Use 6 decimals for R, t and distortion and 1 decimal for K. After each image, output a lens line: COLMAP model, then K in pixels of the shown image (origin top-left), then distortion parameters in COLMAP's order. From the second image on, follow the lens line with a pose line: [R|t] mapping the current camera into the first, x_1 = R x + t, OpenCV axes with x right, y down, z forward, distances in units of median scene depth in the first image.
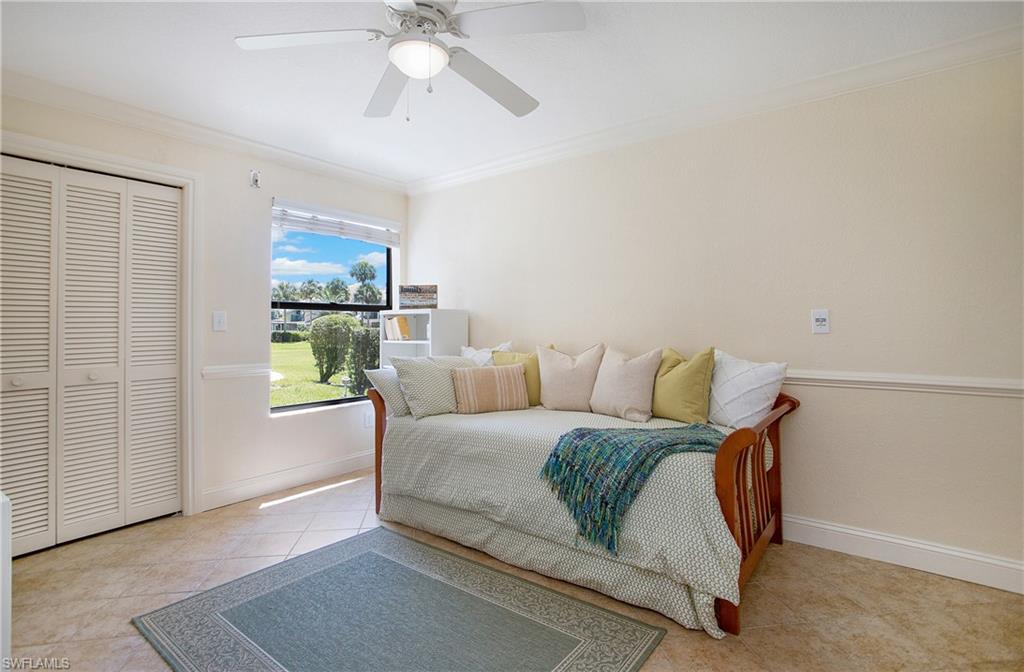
lens RADIAL K [[490.0, 0, 519.3], [0, 490.0, 337.2], [0, 0, 1]] dist [-0.001192, -0.000567]
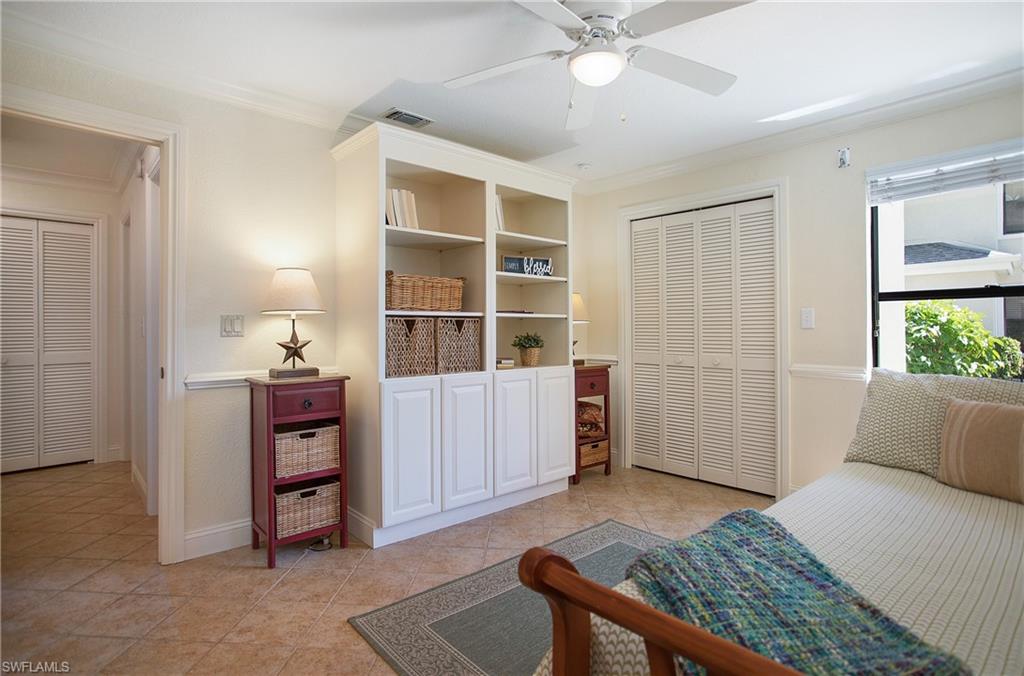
lens RADIAL K [[530.4, 0, 496.6], [0, 530.4, 321.9], [0, 0, 1]] dist [-0.001797, 0.000317]
pose [[-0.216958, -0.000135, -0.976181, 0.689809], [-0.017147, 0.999846, 0.003673, -0.024649], [0.976030, 0.017535, -0.216927, 0.785266]]
